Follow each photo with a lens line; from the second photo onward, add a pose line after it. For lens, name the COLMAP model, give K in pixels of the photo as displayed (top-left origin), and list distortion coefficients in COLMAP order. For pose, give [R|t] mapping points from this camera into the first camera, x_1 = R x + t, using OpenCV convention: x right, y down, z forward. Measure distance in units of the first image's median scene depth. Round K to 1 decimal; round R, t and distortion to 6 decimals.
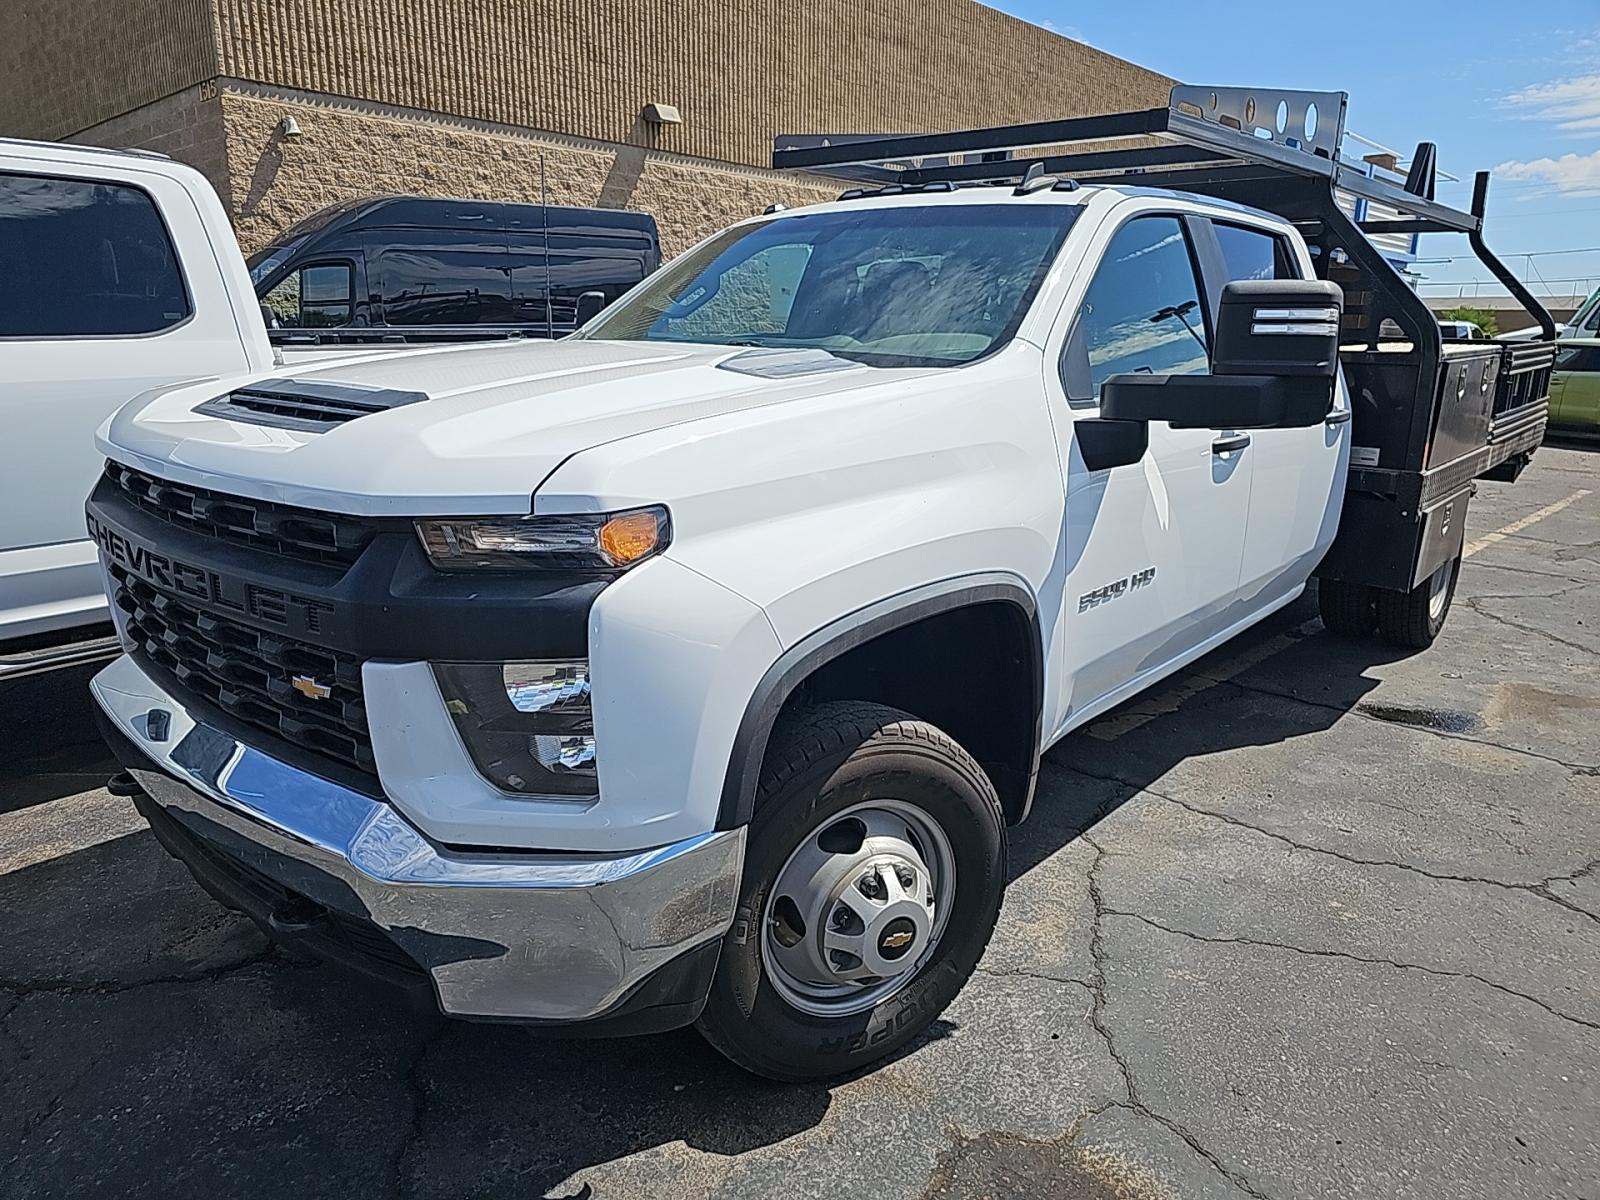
lens RADIAL K [[1062.1, 0, 800.0], [0, 1062.1, 600.0], [0, 0, 1]] dist [0.036693, -0.030127]
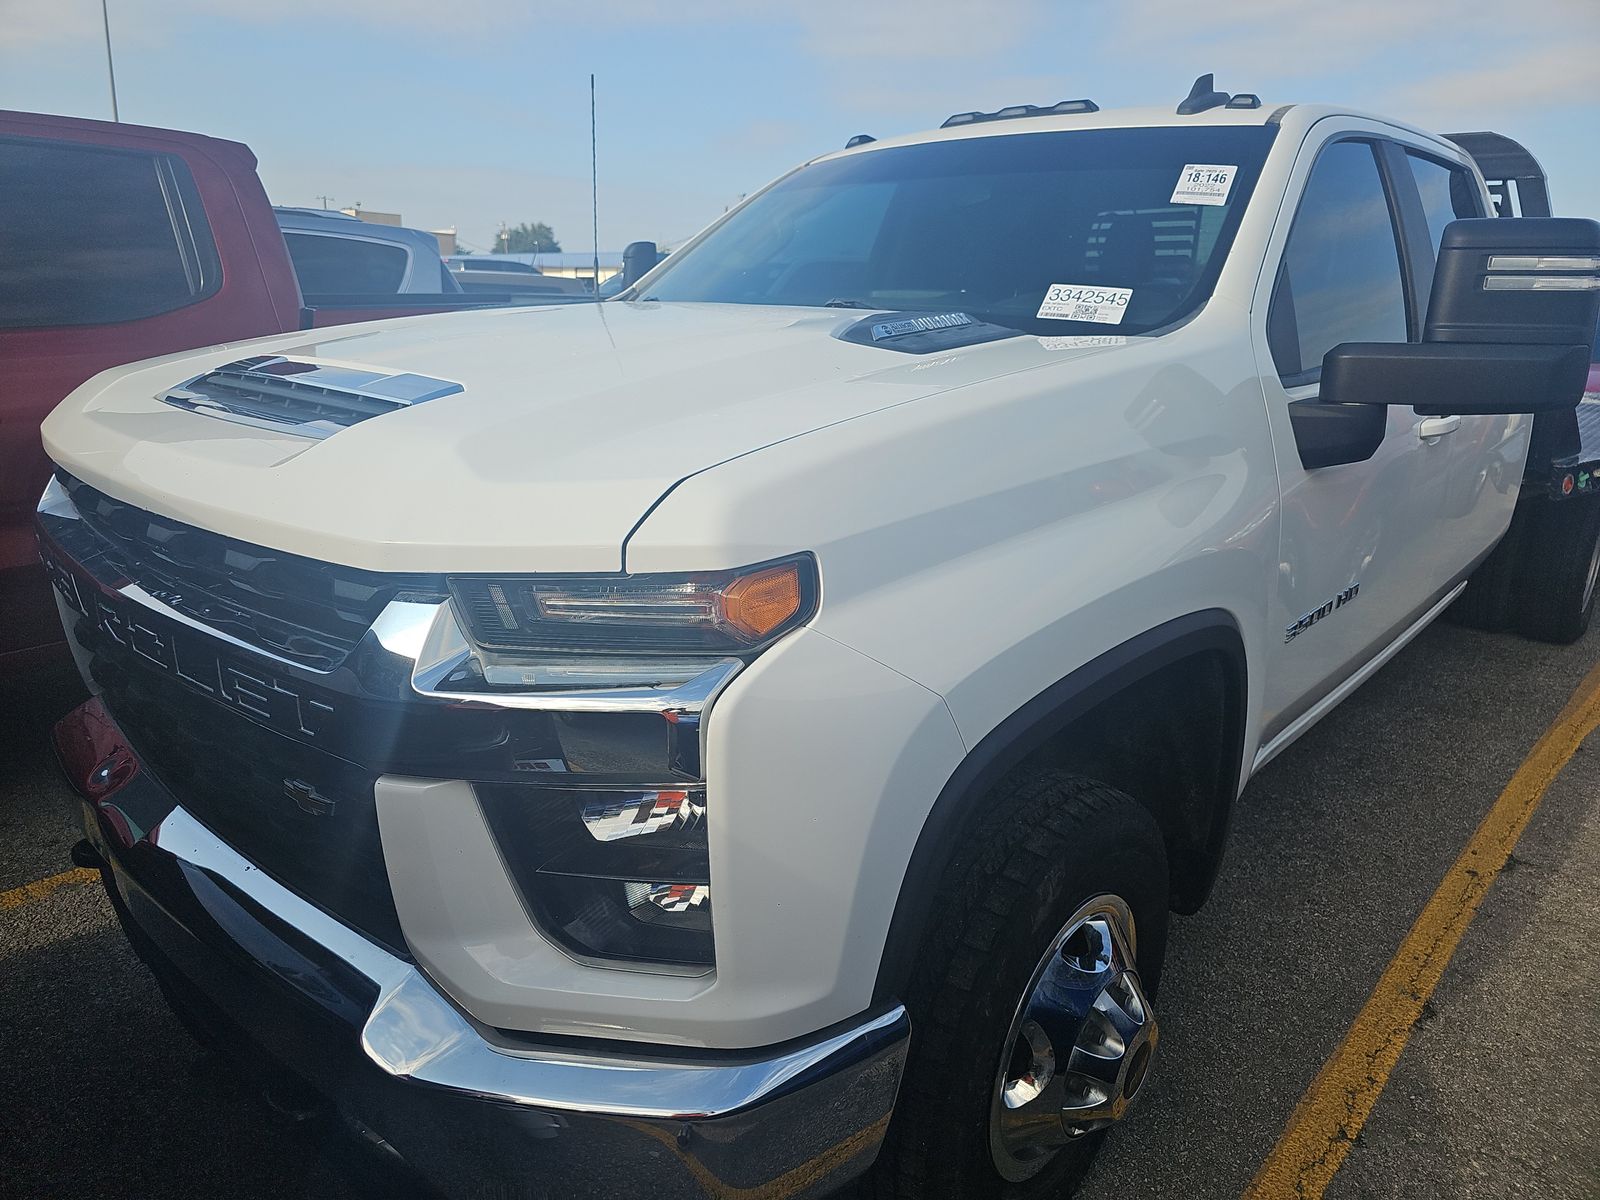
lens RADIAL K [[1062.1, 0, 800.0], [0, 1062.1, 600.0], [0, 0, 1]] dist [0.036693, -0.030127]
pose [[0.999670, 0.001582, -0.025632, -0.080364], [-0.000597, 0.999263, 0.038390, -0.057692], [0.025674, -0.038362, 0.998934, 0.217260]]
